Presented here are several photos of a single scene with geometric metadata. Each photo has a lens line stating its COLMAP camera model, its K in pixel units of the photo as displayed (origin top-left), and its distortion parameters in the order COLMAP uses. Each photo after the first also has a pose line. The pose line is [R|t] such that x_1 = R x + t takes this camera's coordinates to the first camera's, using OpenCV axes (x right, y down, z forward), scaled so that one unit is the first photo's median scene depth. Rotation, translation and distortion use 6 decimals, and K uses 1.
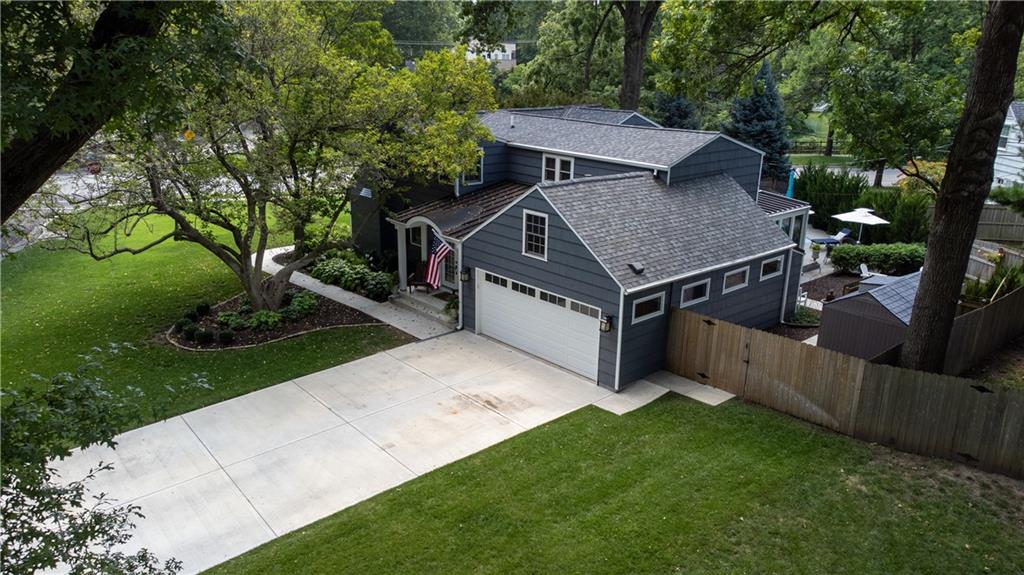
lens RADIAL K [[763.1, 0, 512.0], [0, 763.1, 287.5], [0, 0, 1]] dist [0.040118, 0.000700]
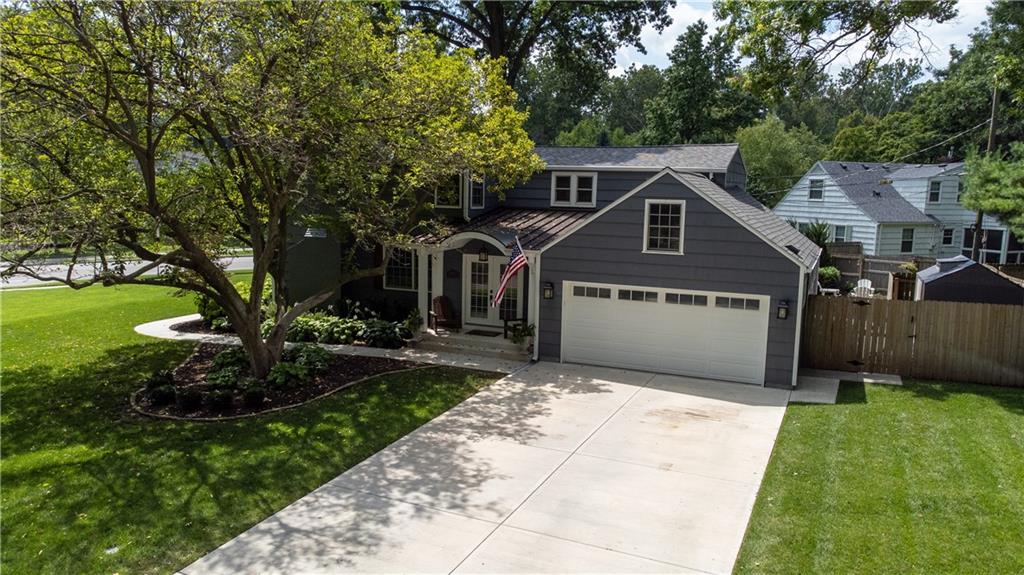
lens RADIAL K [[763.1, 0, 512.0], [0, 763.1, 287.5], [0, 0, 1]] dist [0.040118, 0.000700]
pose [[0.914634, -0.053694, 0.400701, -0.440237], [0.116211, 0.984228, -0.133377, 0.087537], [-0.387220, 0.168557, 0.906449, 0.257145]]
